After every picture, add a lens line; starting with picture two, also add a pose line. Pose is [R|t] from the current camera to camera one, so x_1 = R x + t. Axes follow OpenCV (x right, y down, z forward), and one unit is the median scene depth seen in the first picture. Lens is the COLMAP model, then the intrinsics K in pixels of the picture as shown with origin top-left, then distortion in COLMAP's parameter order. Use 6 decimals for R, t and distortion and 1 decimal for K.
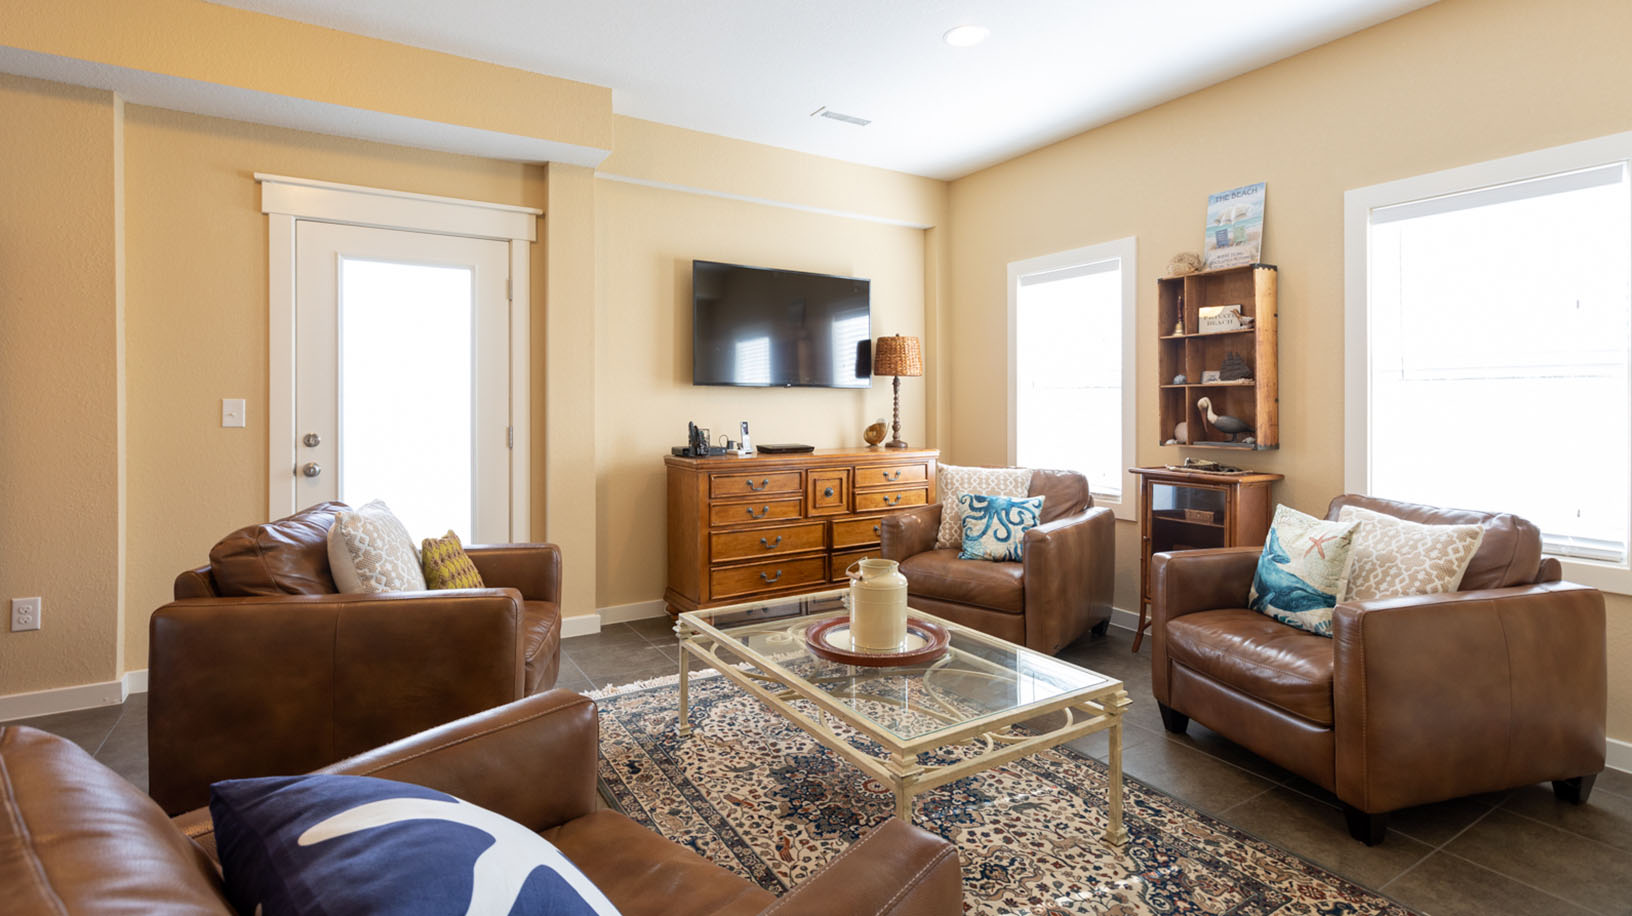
lens RADIAL K [[746.2, 0, 816.0], [0, 746.2, 458.0], [0, 0, 1]] dist [0.002026, 0.000213]
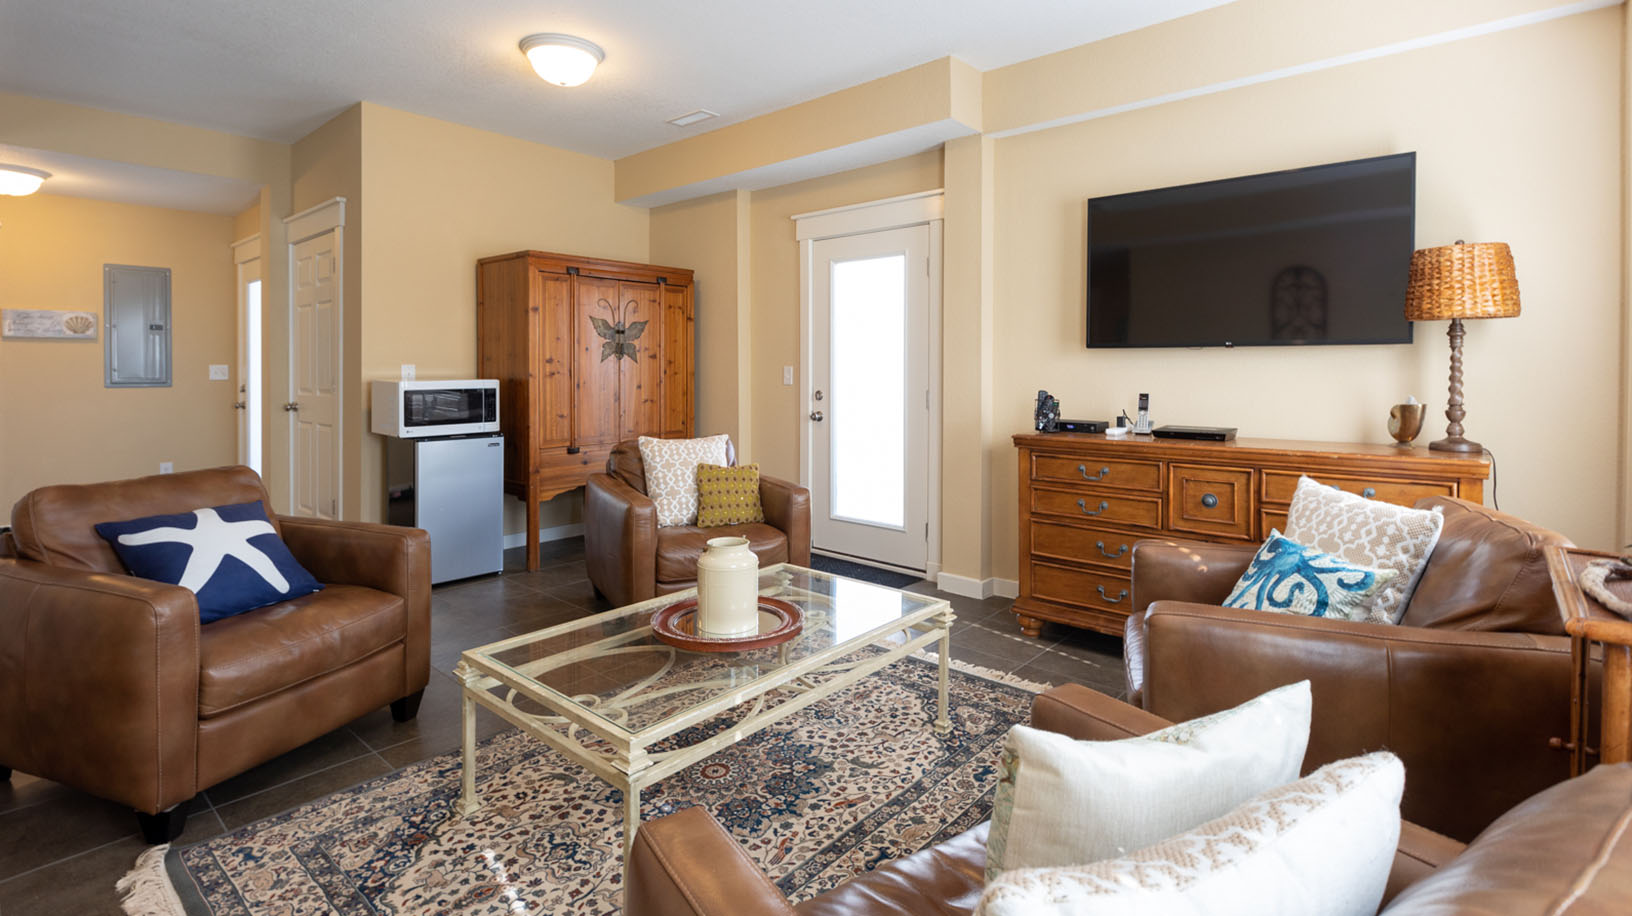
lens RADIAL K [[772.1, 0, 814.8], [0, 772.1, 423.2], [0, 0, 1]] dist [0.013720, 0.000170]
pose [[0.292210, 0.068593, -0.953891, 0.723860], [-0.066980, 0.996443, 0.051134, -0.045639], [0.954006, 0.048950, 0.295765, 0.562020]]
